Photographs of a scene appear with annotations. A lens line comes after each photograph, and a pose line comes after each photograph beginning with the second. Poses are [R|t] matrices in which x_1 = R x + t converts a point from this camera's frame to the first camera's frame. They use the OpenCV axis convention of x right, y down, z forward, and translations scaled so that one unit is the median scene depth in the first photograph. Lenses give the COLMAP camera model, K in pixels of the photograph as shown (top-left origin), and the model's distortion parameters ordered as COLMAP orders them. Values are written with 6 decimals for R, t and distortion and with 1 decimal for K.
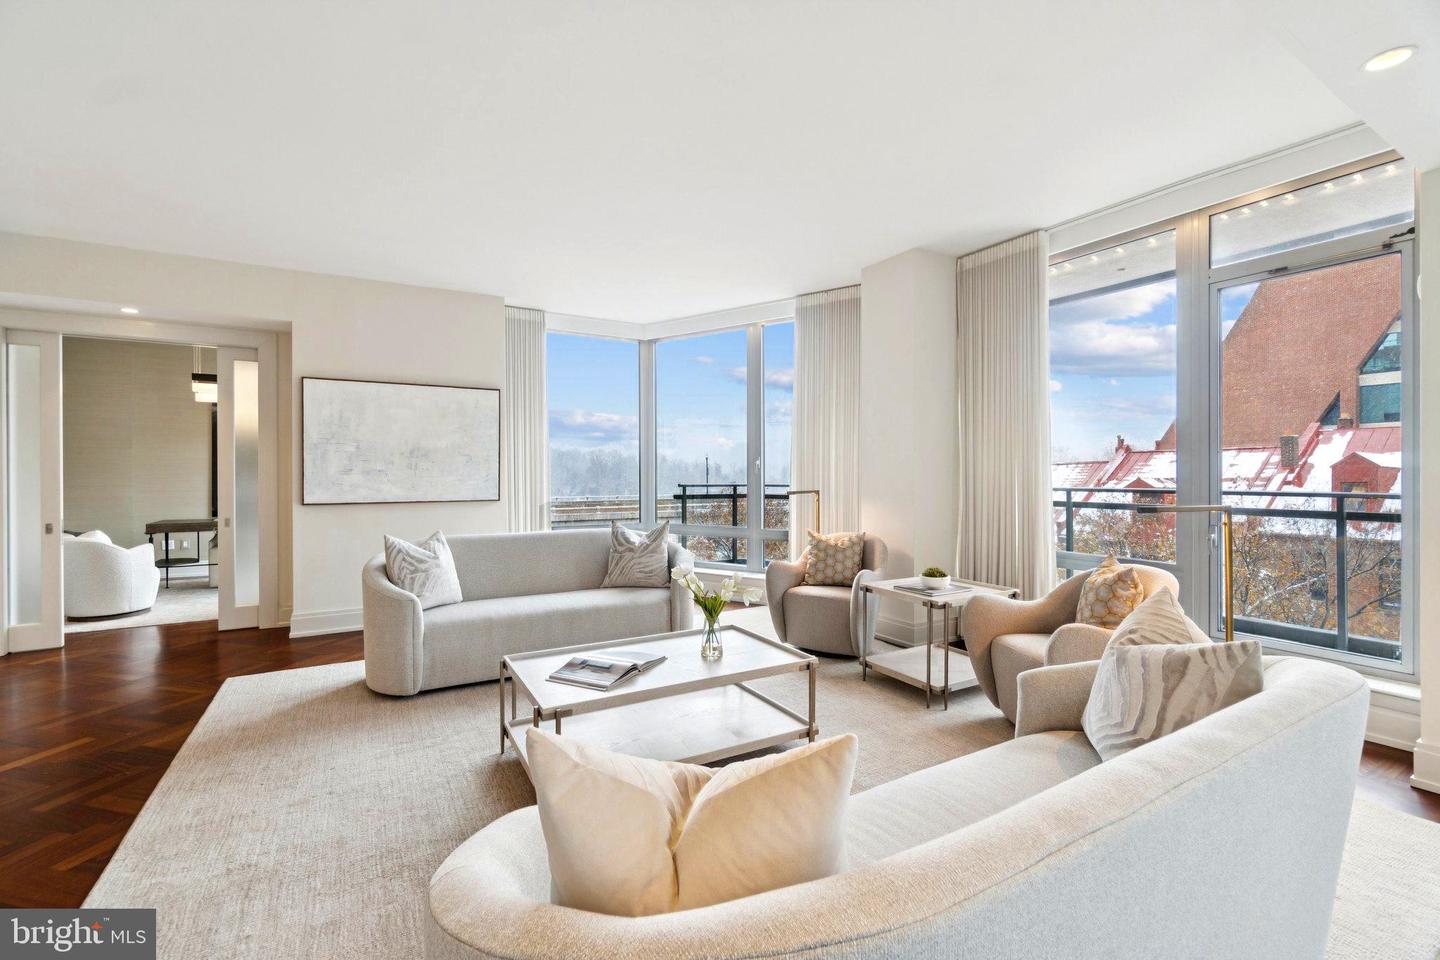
lens RADIAL K [[623.6, 0, 713.5], [0, 623.6, 476.1], [0, 0, 1]] dist [-0.003432, 0.000635]
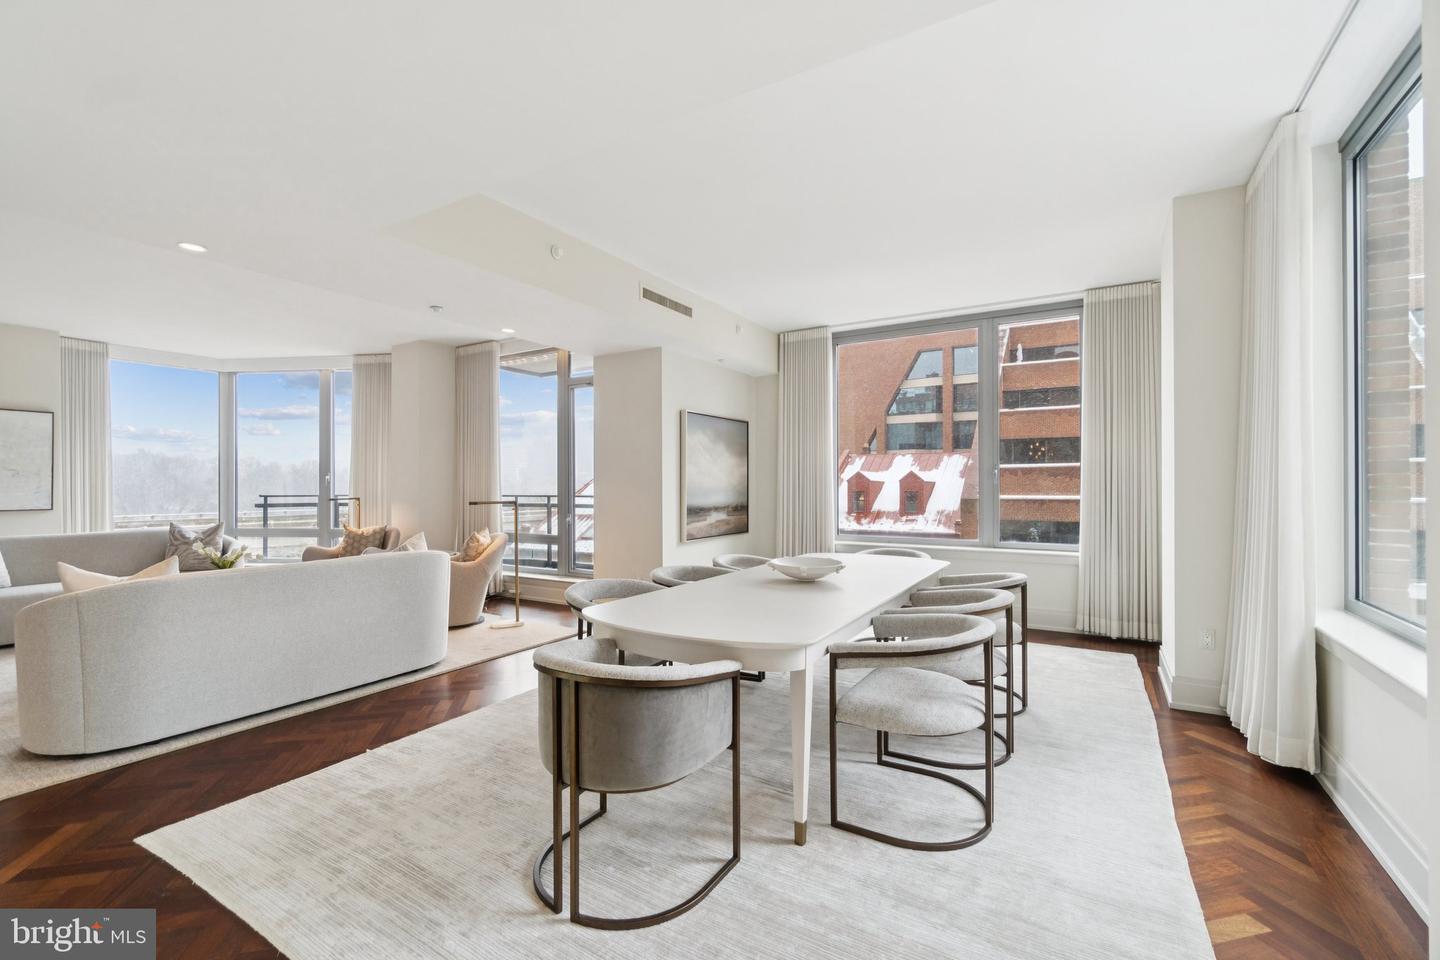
lens RADIAL K [[623.6, 0, 708.3], [0, 623.6, 484.8], [0, 0, 1]] dist [-0.003432, 0.000635]
pose [[0.888416, 0.001017, 0.459039, 0.229042], [0.001606, 0.999985, -0.005323, 0.002197], [-0.459037, 0.005466, 0.888400, -0.642027]]
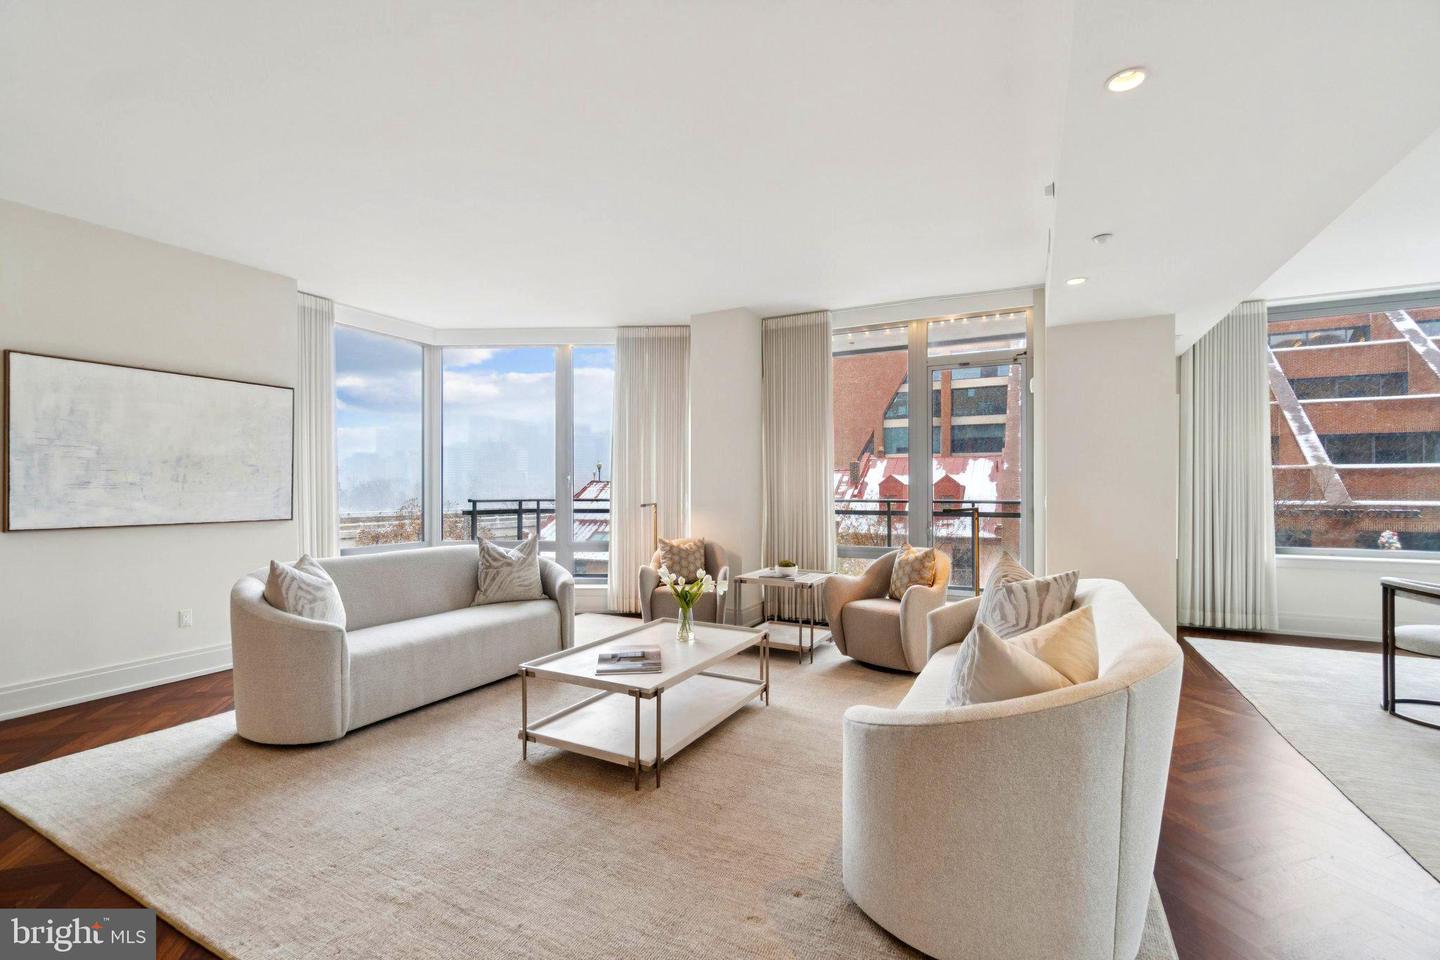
lens RADIAL K [[623.6, 0, 722.9], [0, 623.6, 489.0], [0, 0, 1]] dist [-0.003432, 0.000635]
pose [[0.842449, 0.000729, 0.538775, -0.350189], [0.001753, 0.999990, -0.004095, 0.002004], [-0.538773, 0.004394, 0.842440, -0.026113]]
